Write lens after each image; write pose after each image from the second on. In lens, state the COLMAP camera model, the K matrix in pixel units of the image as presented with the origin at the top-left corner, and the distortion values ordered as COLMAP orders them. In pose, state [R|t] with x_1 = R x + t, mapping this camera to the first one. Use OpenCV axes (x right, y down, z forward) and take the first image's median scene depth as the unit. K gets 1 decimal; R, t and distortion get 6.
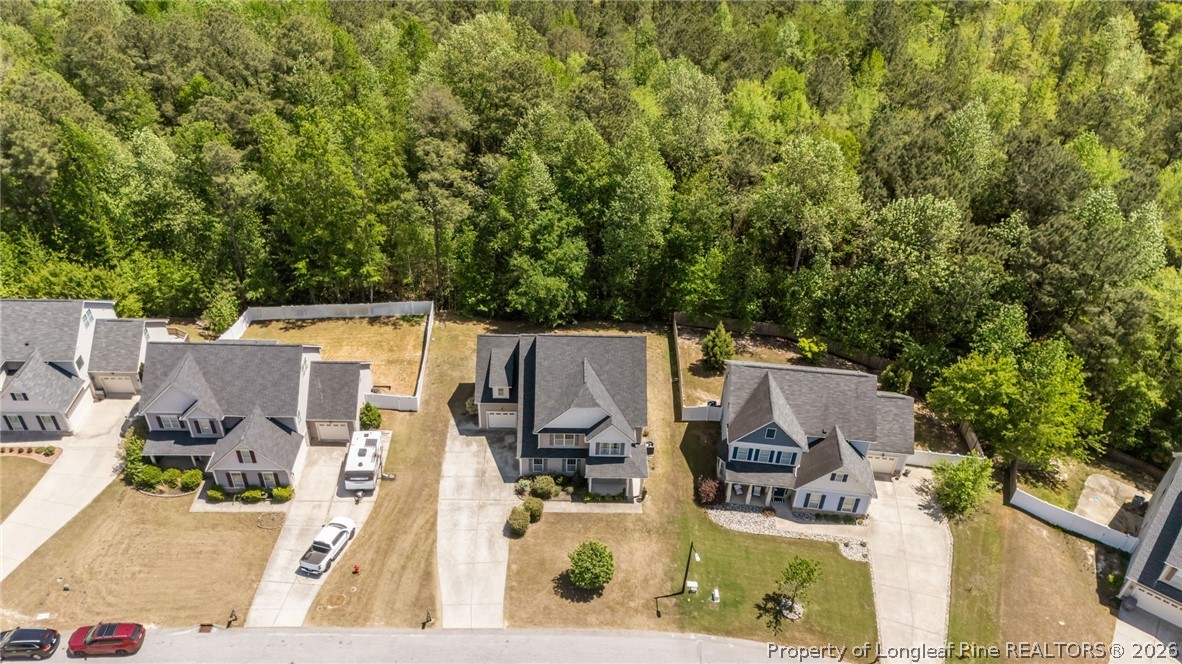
lens RADIAL K [[872.1, 0, 592.0], [0, 872.1, 330.7], [0, 0, 1]] dist [0.050440, -0.043395]
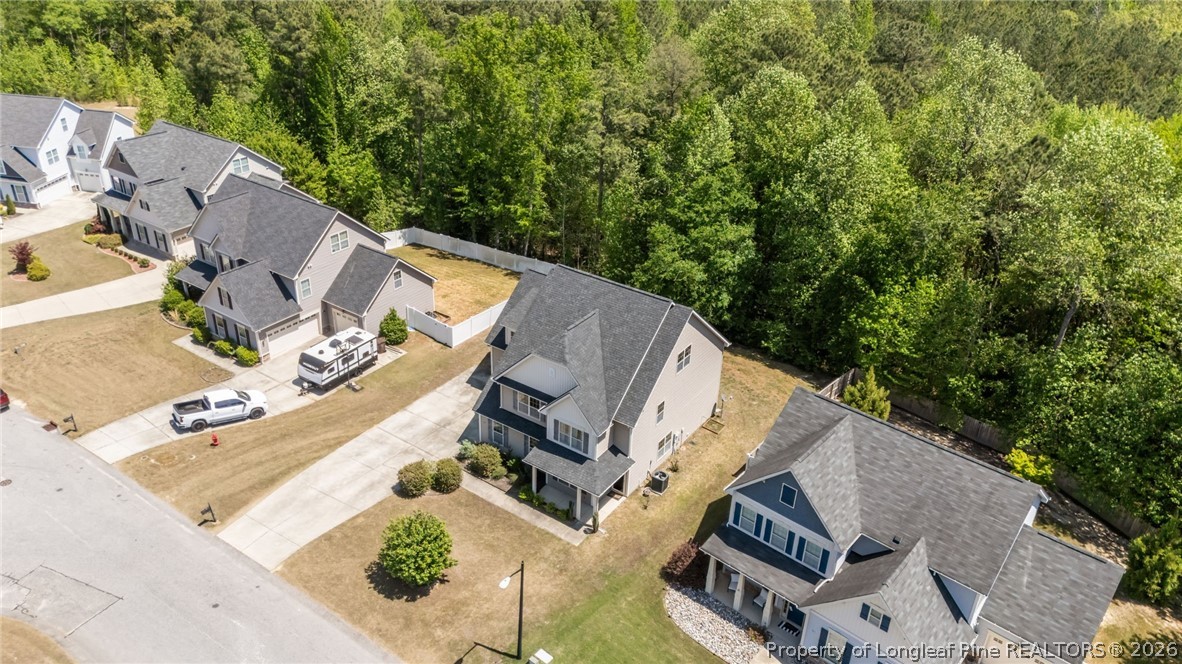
lens RADIAL K [[872.1, 0, 590.9], [0, 872.1, 333.7], [0, 0, 1]] dist [0.050440, -0.043395]
pose [[0.811409, 0.273303, -0.516644, 0.356794], [-0.361847, 0.929067, -0.076822, 0.105964], [0.459001, 0.249280, 0.852747, 0.401800]]
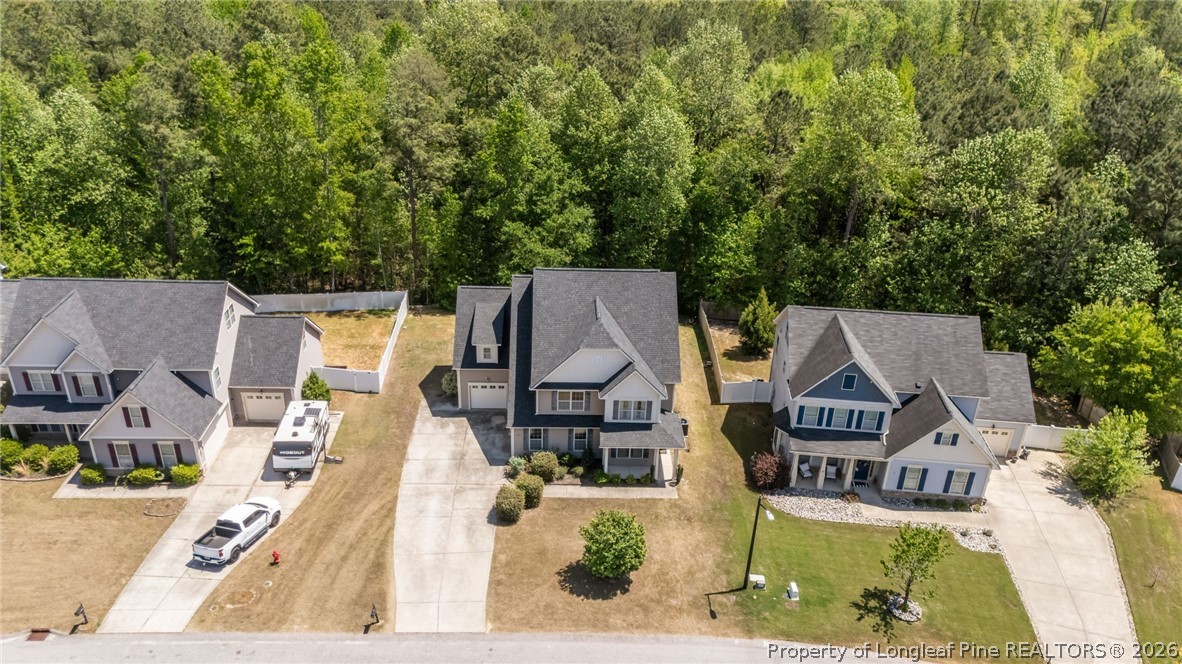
lens RADIAL K [[872.1, 0, 591.7], [0, 872.1, 331.7], [0, 0, 1]] dist [0.050440, -0.043395]
pose [[0.999920, -0.010048, 0.007716, -0.019061], [0.011275, 0.983547, -0.180302, 0.200139], [-0.005777, 0.180375, 0.983581, 0.252016]]
